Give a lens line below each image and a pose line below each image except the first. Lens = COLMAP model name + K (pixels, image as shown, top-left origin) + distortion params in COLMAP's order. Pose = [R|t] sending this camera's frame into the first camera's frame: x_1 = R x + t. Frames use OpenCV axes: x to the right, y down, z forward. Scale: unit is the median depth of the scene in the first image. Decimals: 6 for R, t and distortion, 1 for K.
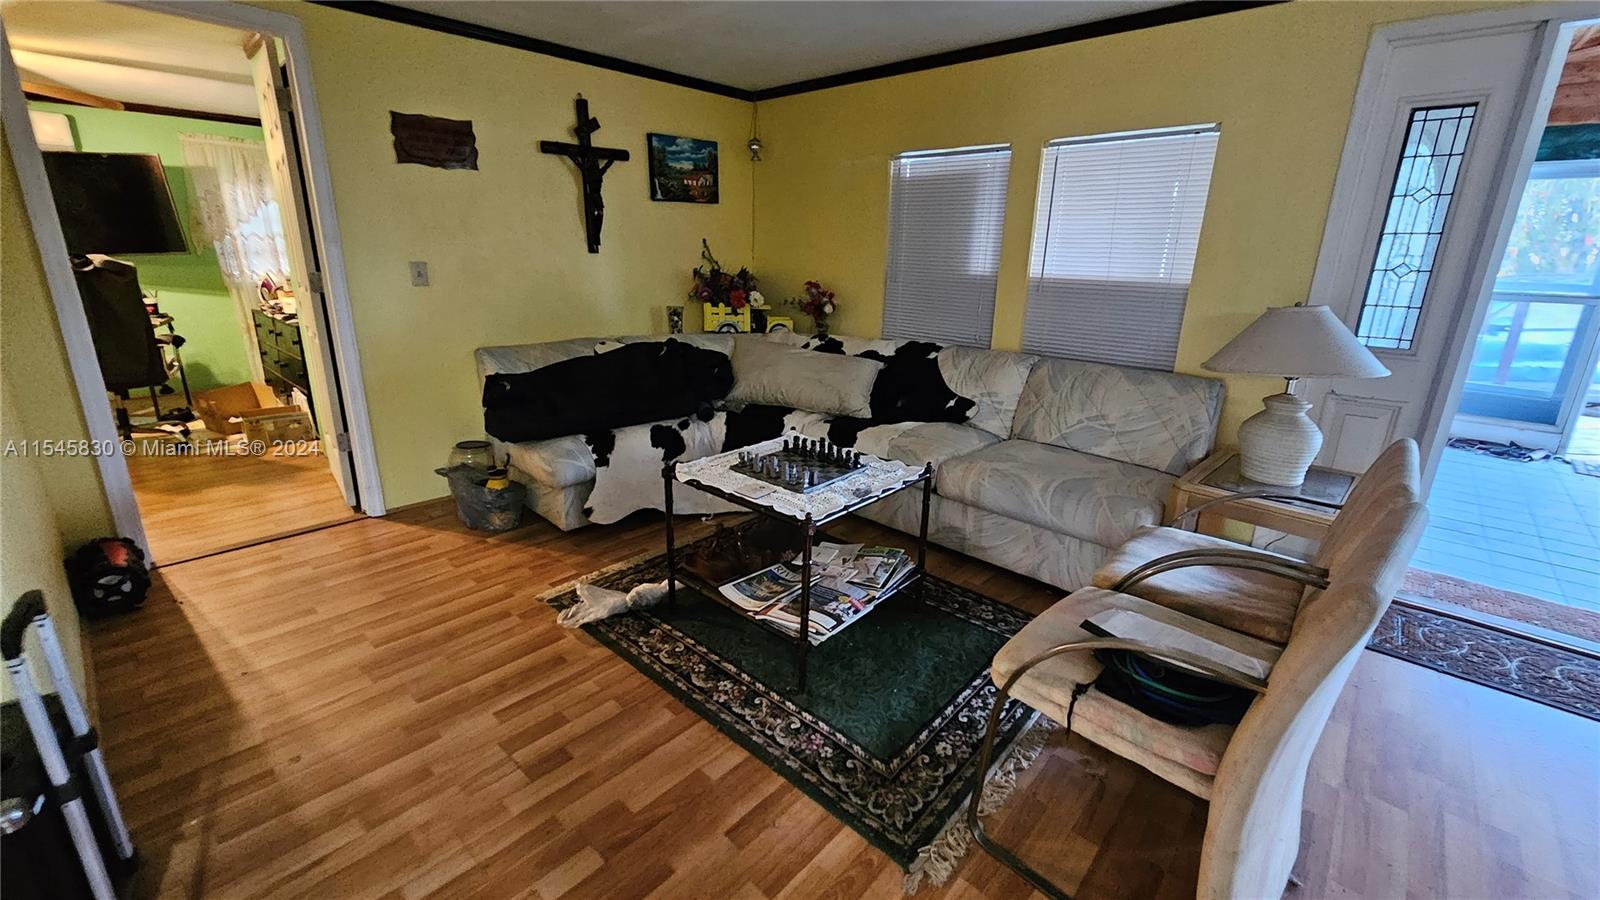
lens RADIAL K [[653.1, 0, 794.3], [0, 653.1, 448.1], [0, 0, 1]] dist [-0.000412, -0.001079]
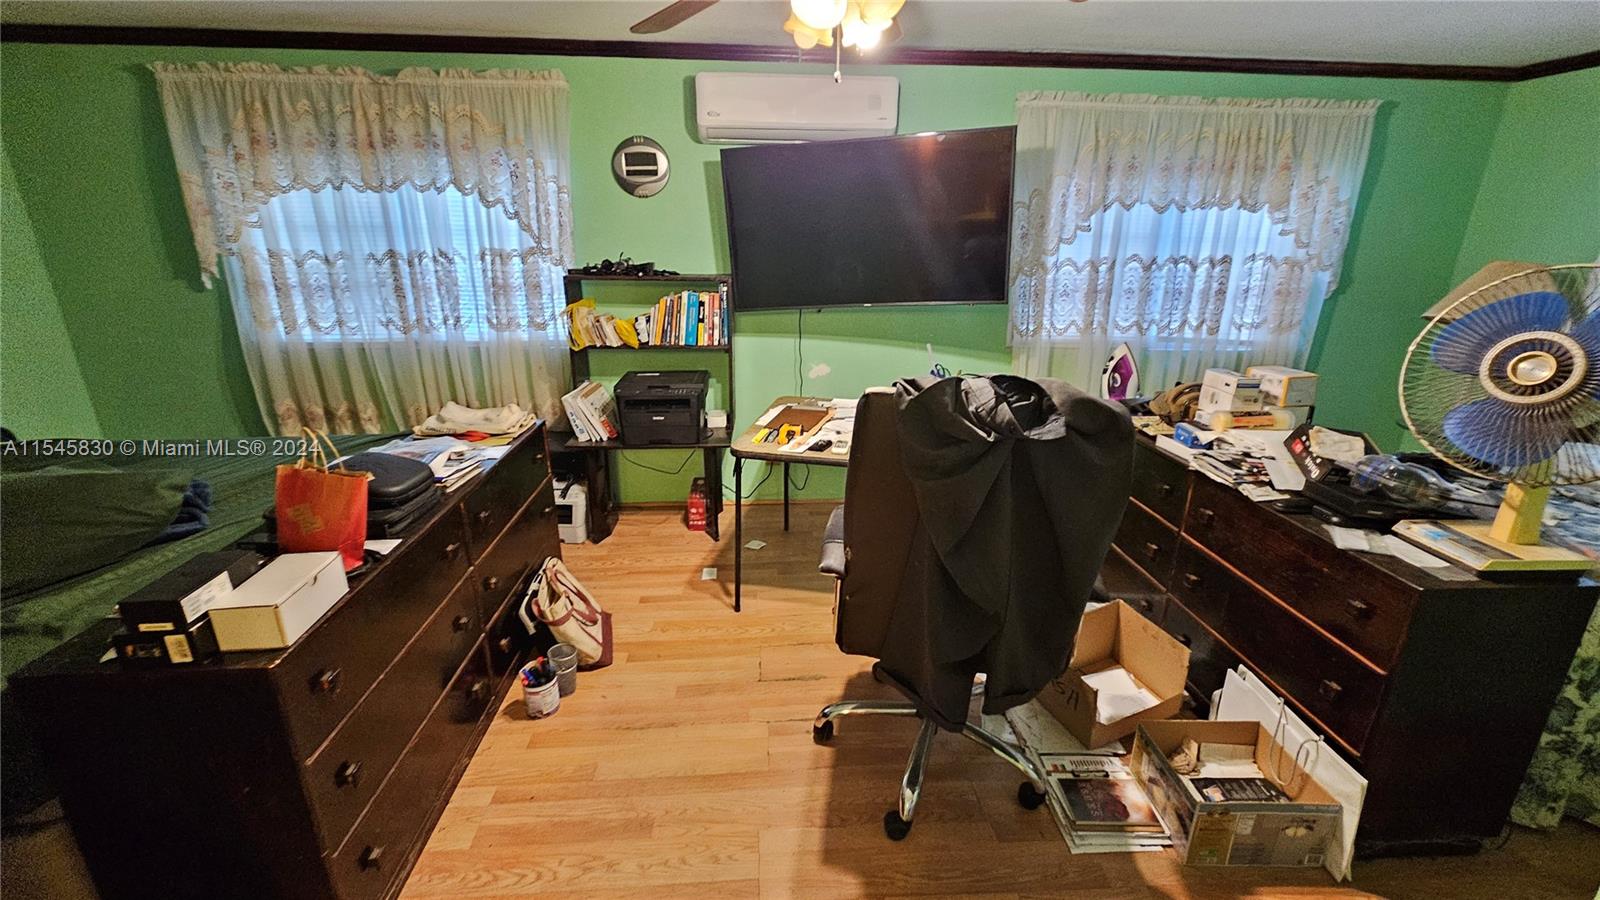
lens RADIAL K [[653.1, 0, 794.6], [0, 653.1, 443.8], [0, 0, 1]] dist [-0.000412, -0.001079]
pose [[0.728468, 0.190619, -0.658026, -0.608403], [-0.186496, 0.979413, 0.077258, -0.172365], [0.659207, 0.066439, 0.749021, 0.423252]]
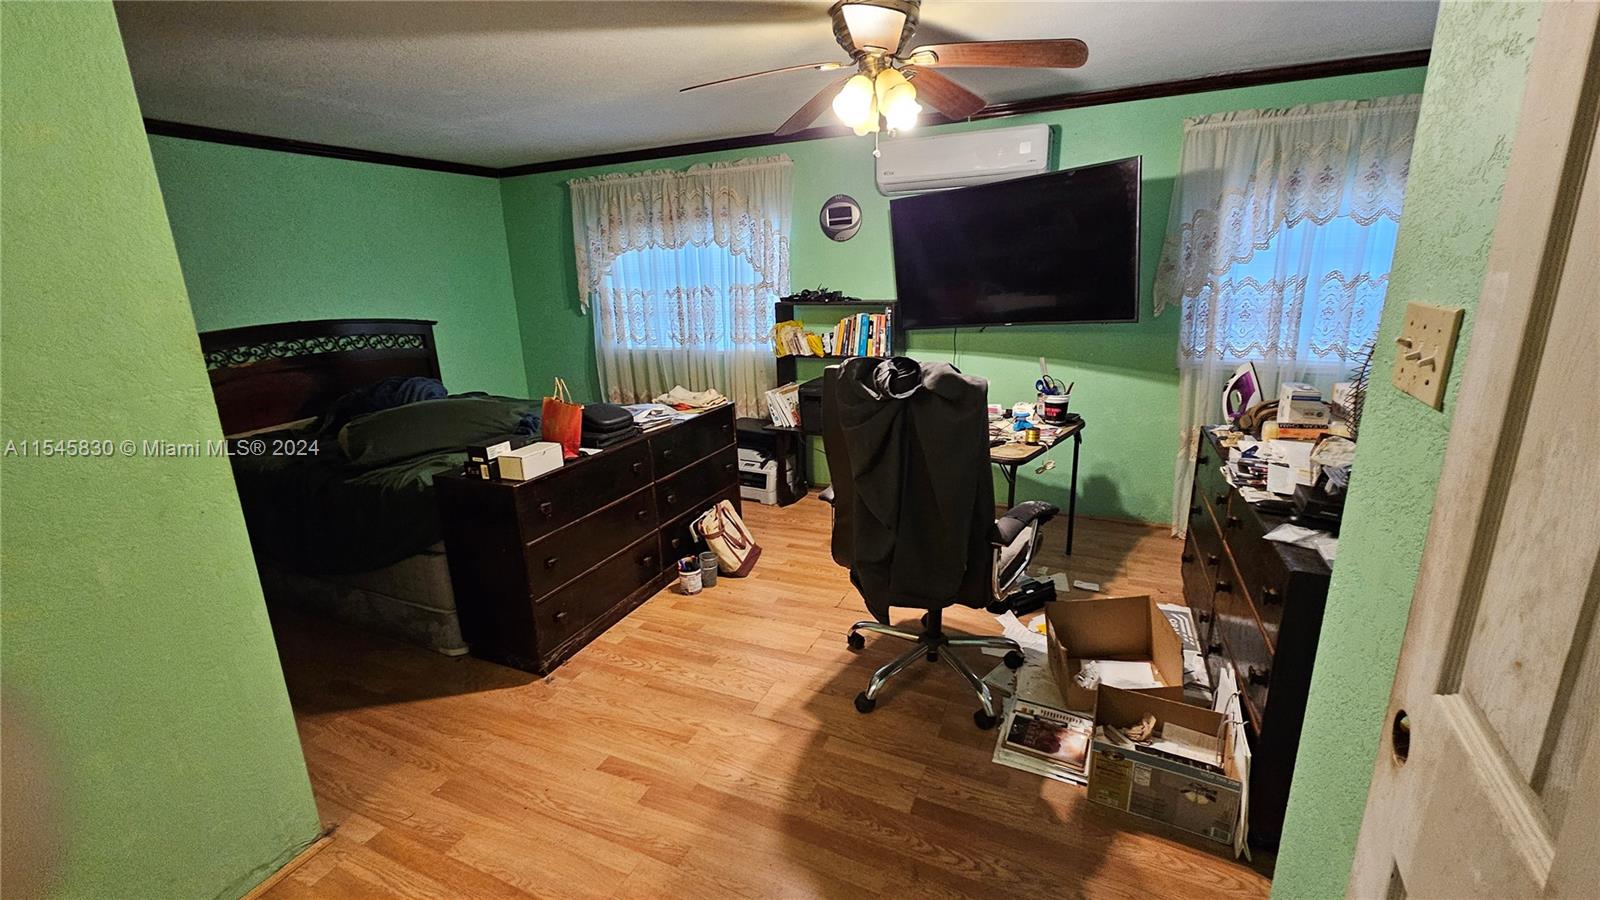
lens RADIAL K [[653.1, 0, 800.2], [0, 653.1, 445.6], [0, 0, 1]] dist [-0.000412, -0.001079]
pose [[0.321859, 0.205661, -0.924181, -0.417897], [-0.234939, 0.962942, 0.132466, -0.180484], [0.917175, 0.174491, 0.358249, 0.483758]]
